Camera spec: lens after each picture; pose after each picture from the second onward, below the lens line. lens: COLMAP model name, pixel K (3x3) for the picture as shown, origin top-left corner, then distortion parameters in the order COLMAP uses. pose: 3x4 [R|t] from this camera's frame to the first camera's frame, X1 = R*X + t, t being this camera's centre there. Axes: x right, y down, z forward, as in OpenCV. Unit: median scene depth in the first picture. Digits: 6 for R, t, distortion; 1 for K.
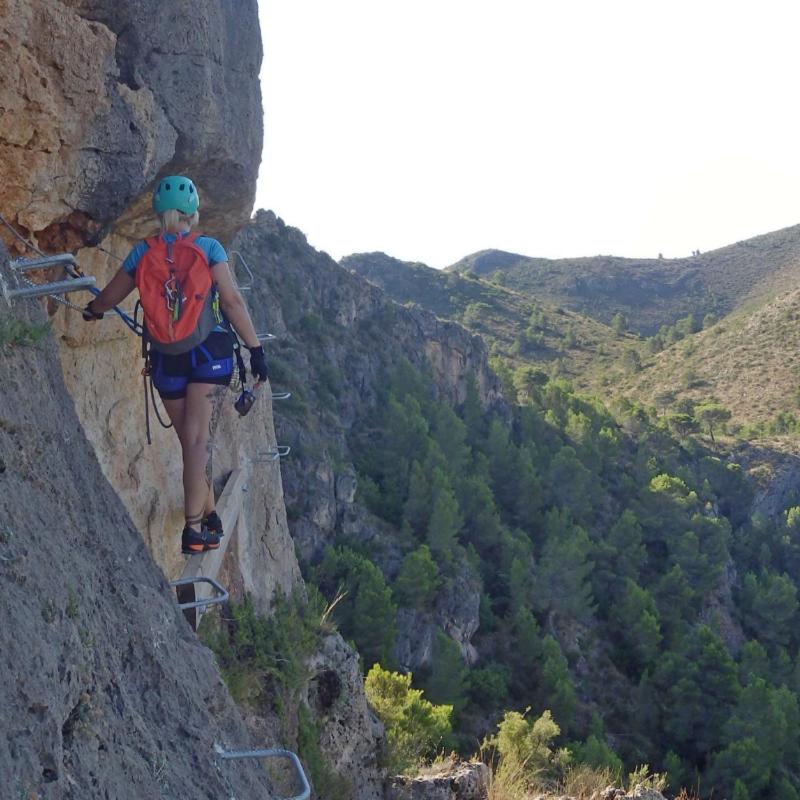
lens RADIAL K [[2333.9, 0, 400.2], [0, 2333.9, 400.4], [0, 0, 1]] dist [-0.068932, -1.884706]
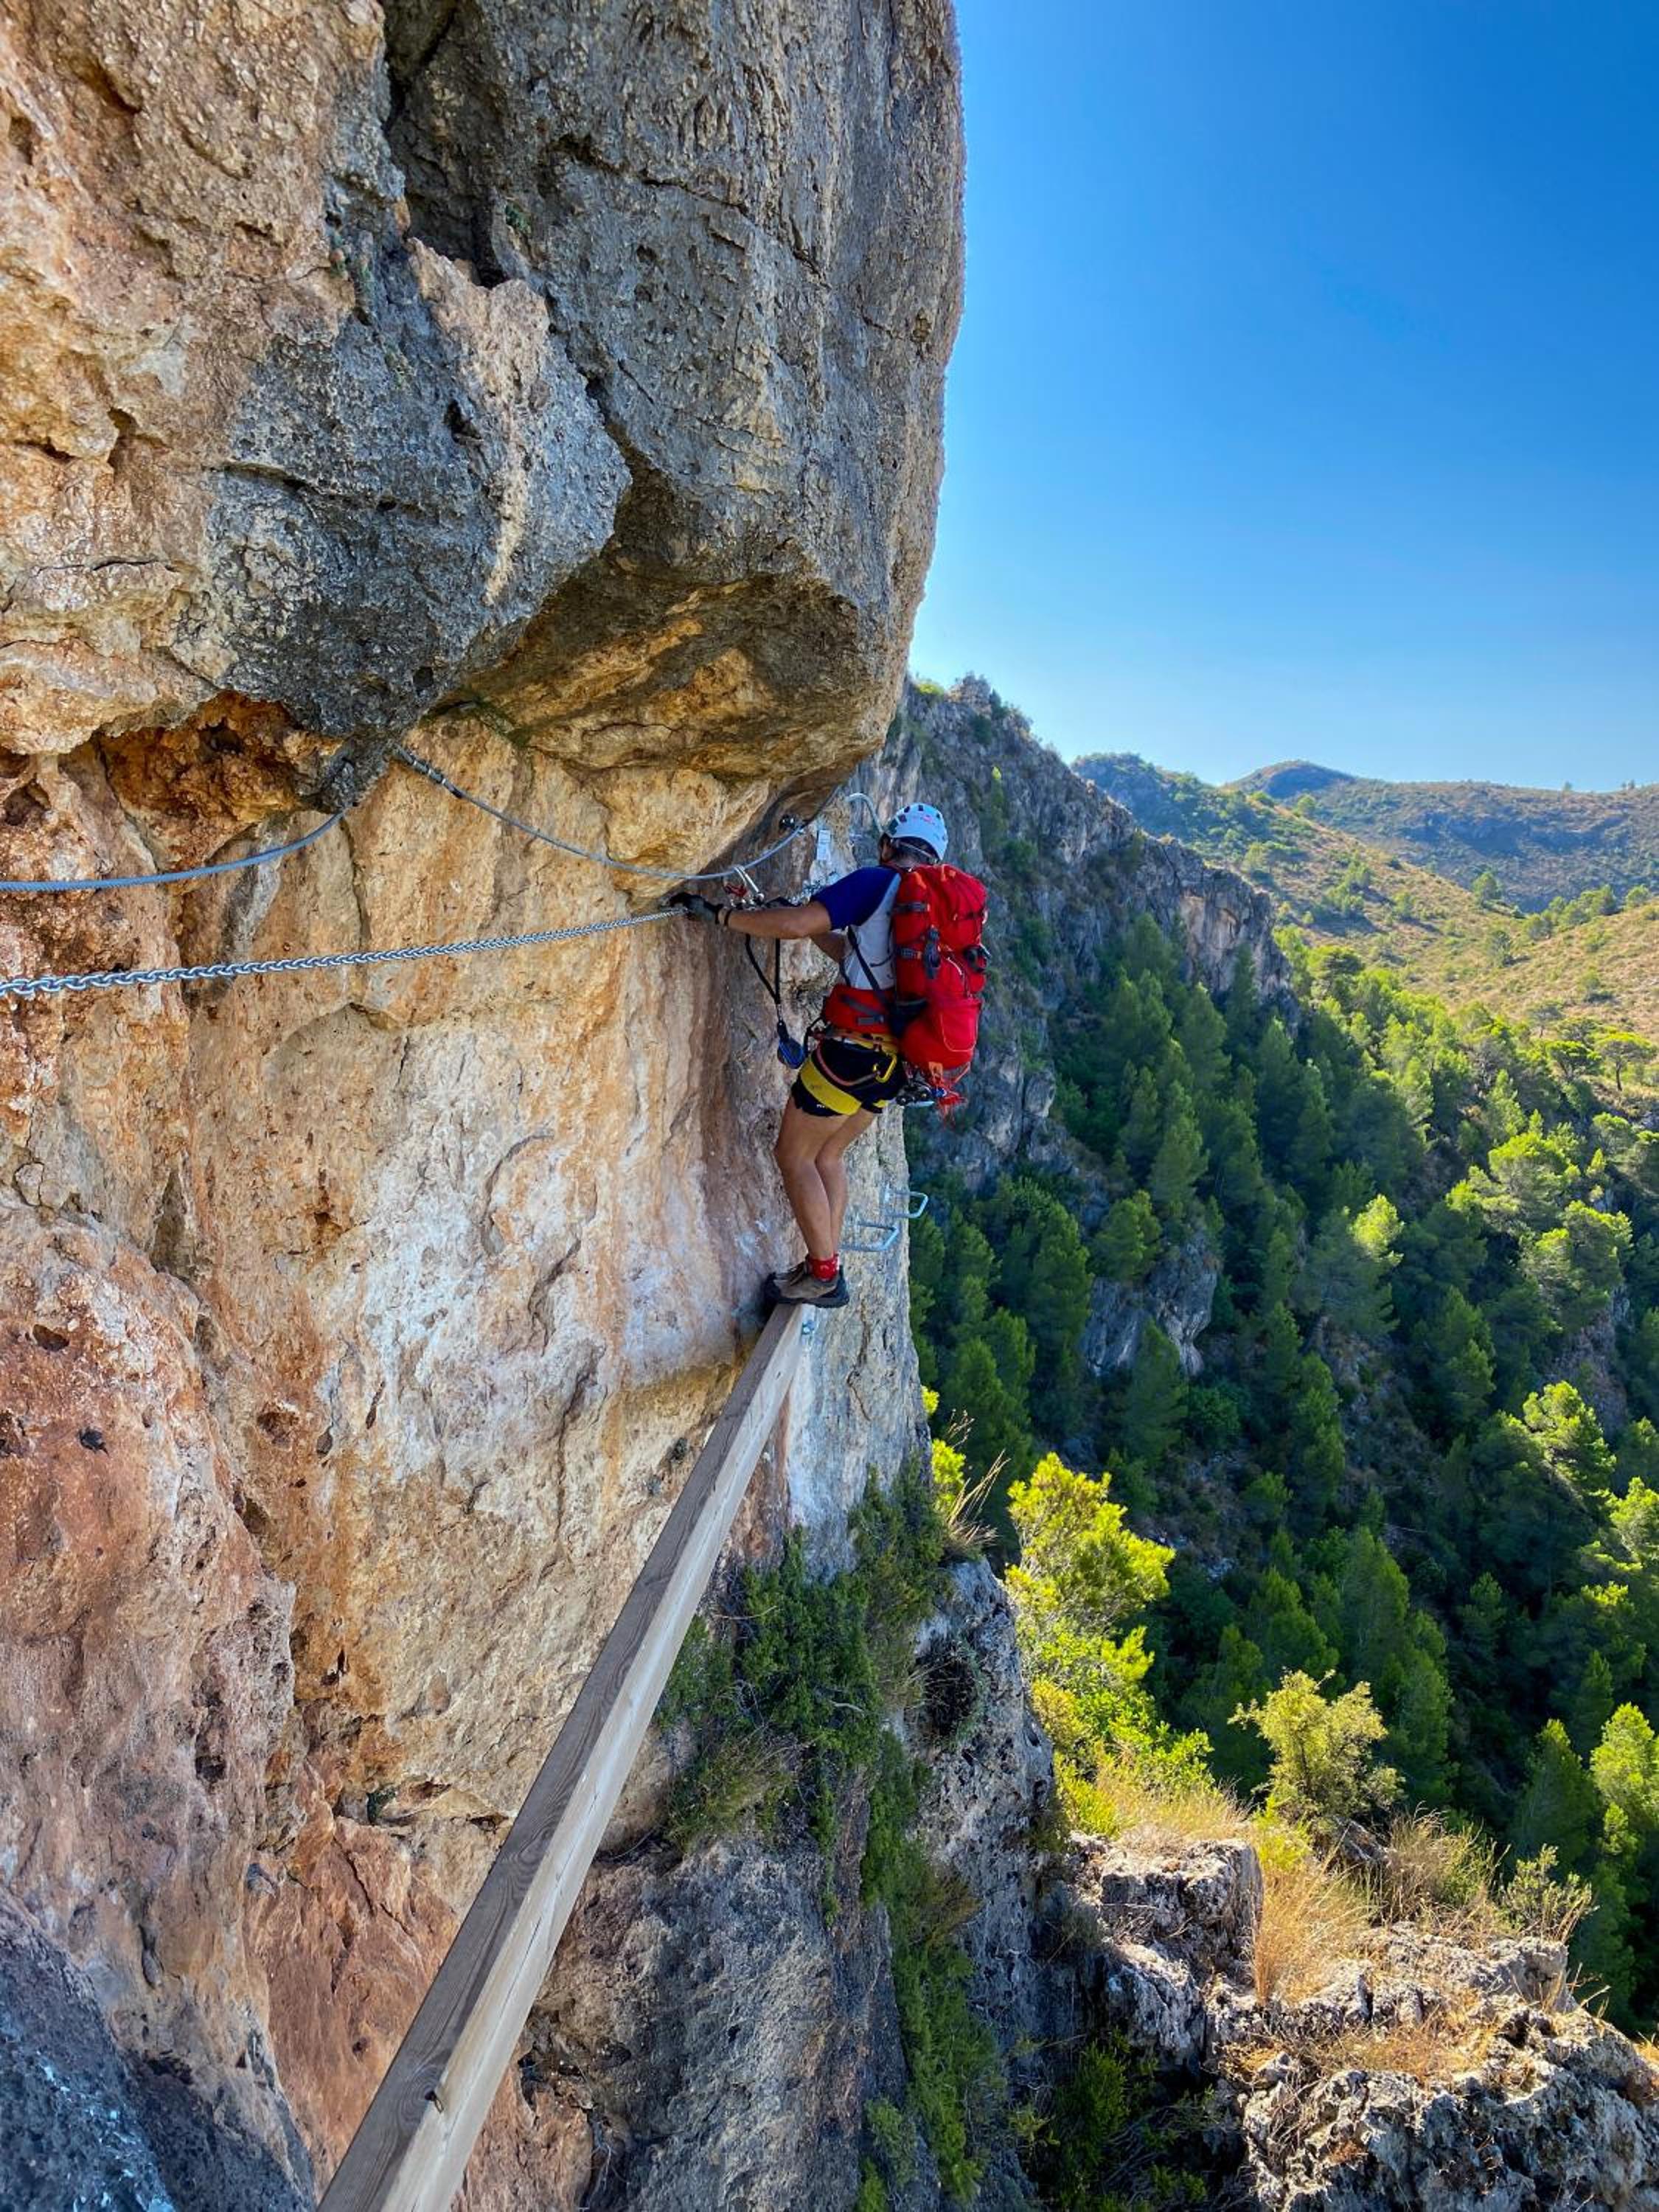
lens RADIAL K [[1725.9, 0, 756.9], [0, 1725.9, 1113.8], [0, 0, 1]] dist [0.052539, 0.373070]
pose [[0.976977, 0.127080, -0.171366, -0.022138], [-0.094473, 0.977889, 0.186568, -0.063301], [0.191286, -0.166083, 0.967381, 0.642948]]
